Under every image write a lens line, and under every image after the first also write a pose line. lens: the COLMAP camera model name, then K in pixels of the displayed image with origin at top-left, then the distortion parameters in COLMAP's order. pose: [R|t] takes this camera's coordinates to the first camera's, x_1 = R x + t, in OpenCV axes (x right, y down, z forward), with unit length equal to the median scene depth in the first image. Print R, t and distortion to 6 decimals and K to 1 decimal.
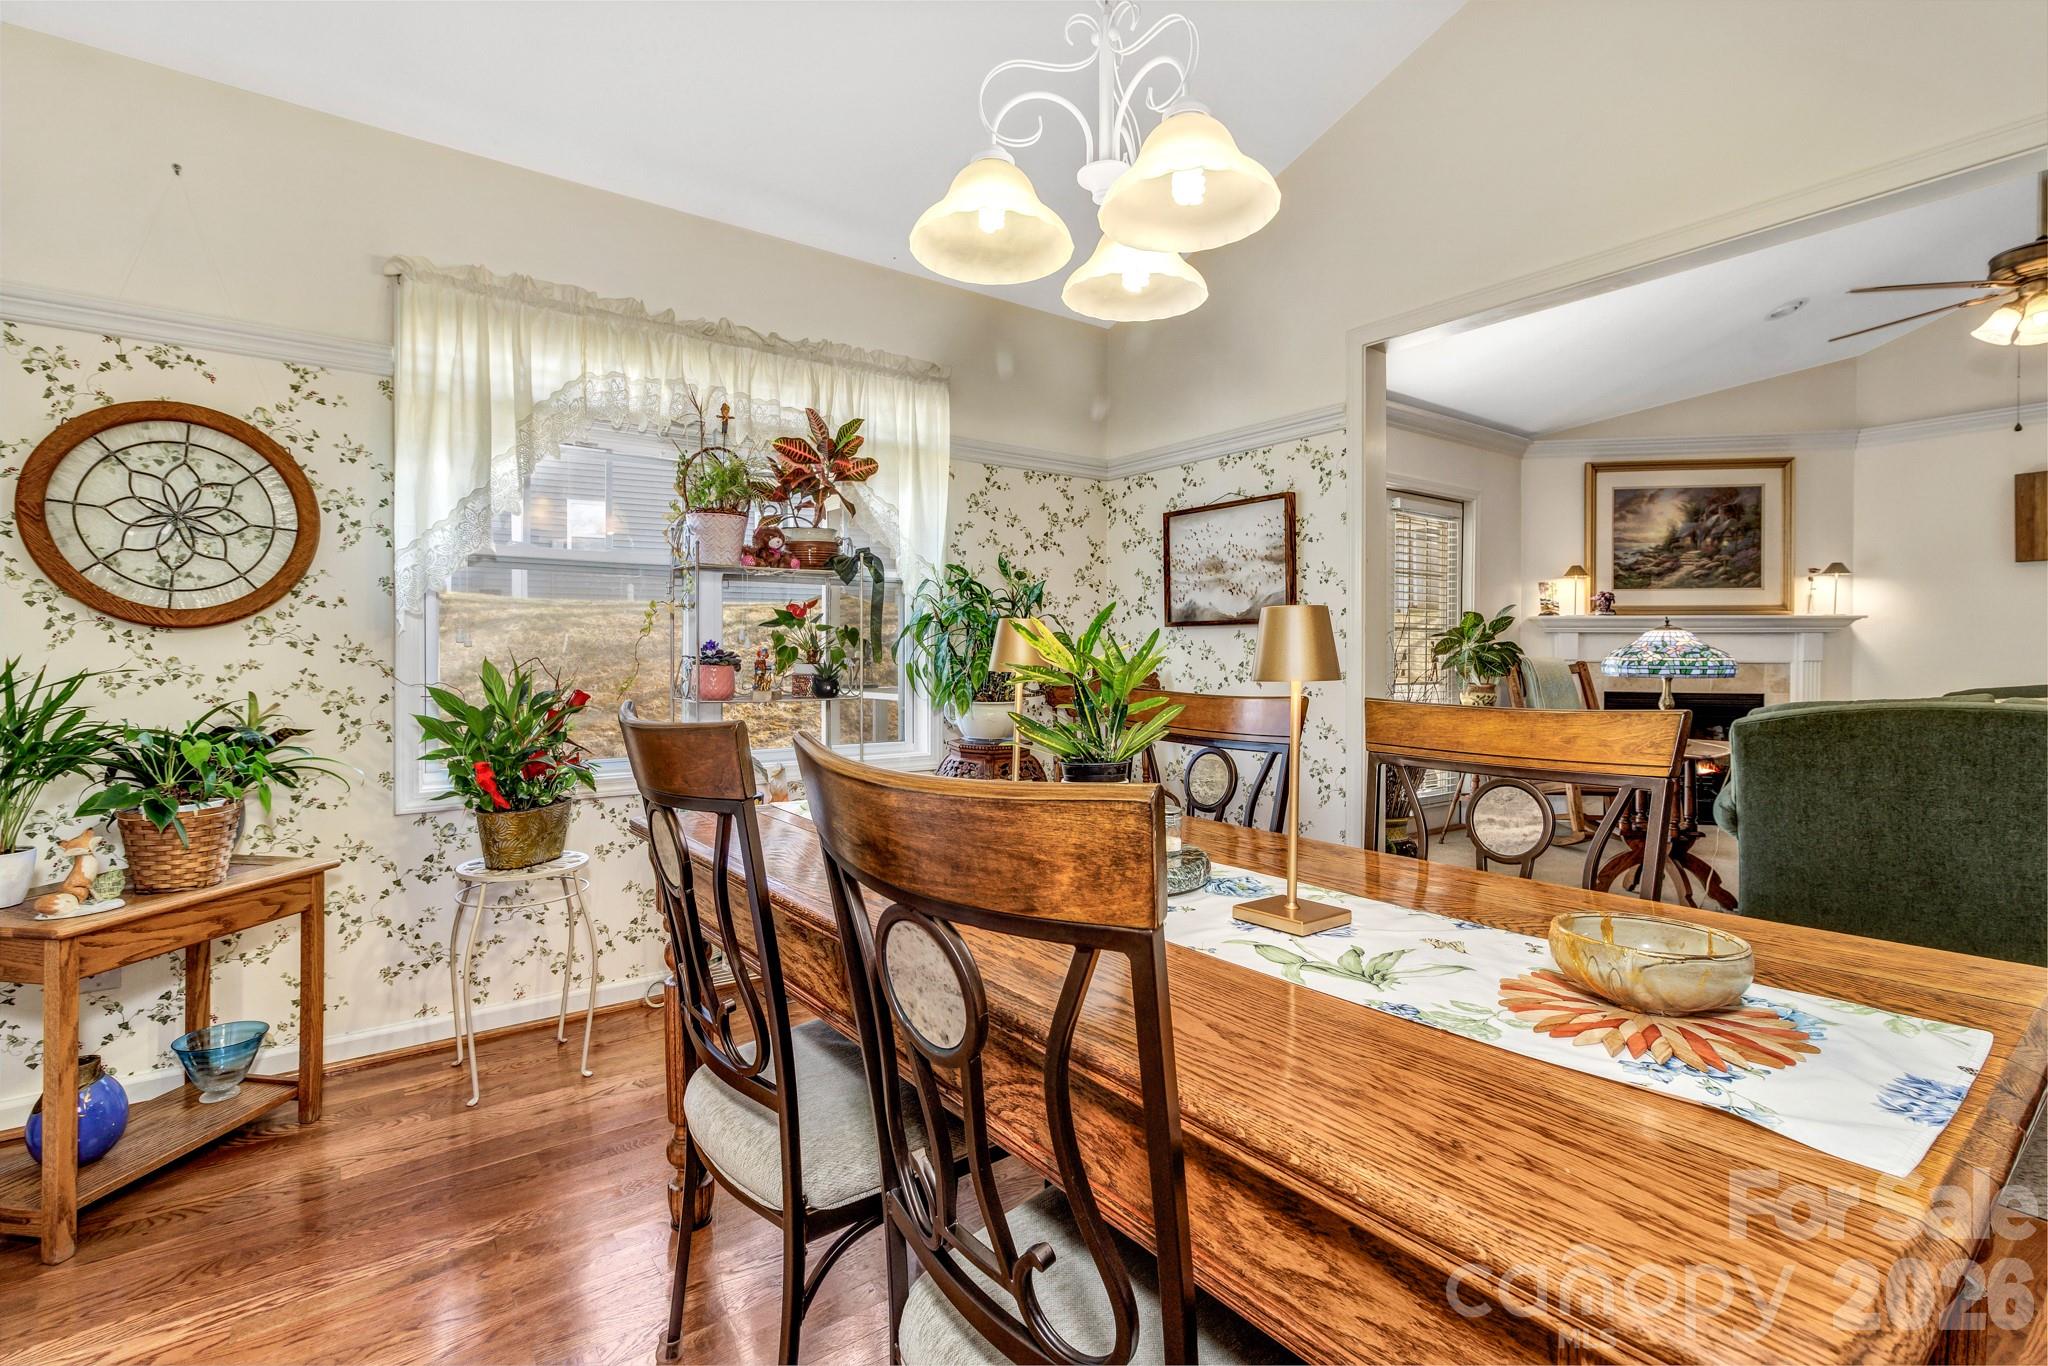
lens RADIAL K [[954.4, 0, 1028.1], [0, 954.4, 658.5], [0, 0, 1]] dist [0.010592, -0.001383]
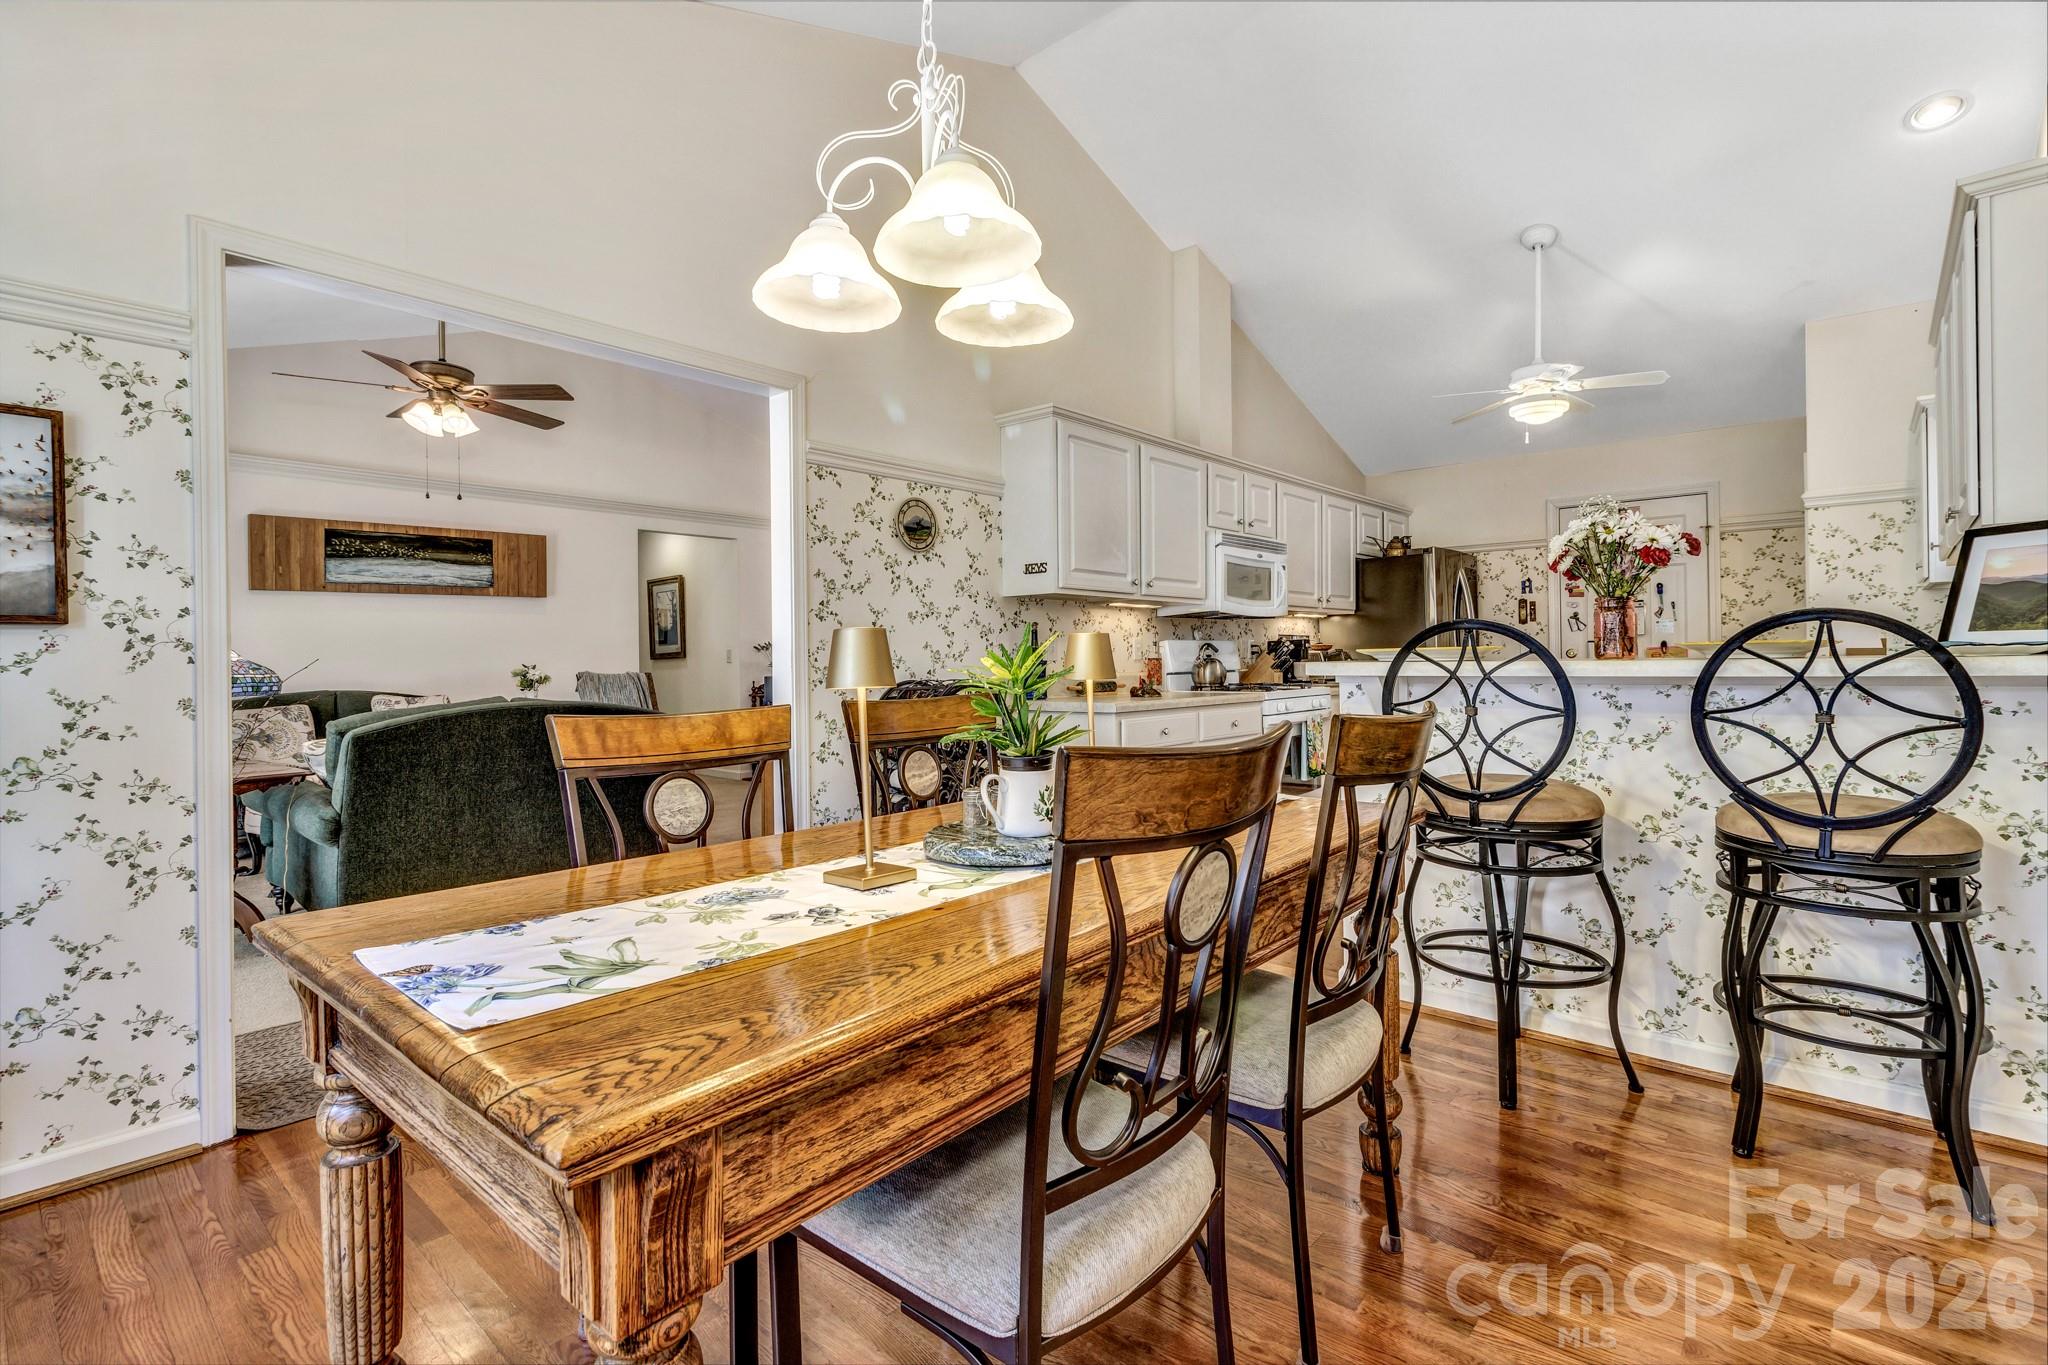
lens RADIAL K [[954.4, 0, 1028.1], [0, 954.4, 658.0], [0, 0, 1]] dist [0.010592, -0.001383]
pose [[-0.205700, 0.001360, 0.978614, -0.473312], [0.018667, 0.999823, 0.002534, -0.005953], [-0.978437, 0.018789, -0.205689, 0.536326]]
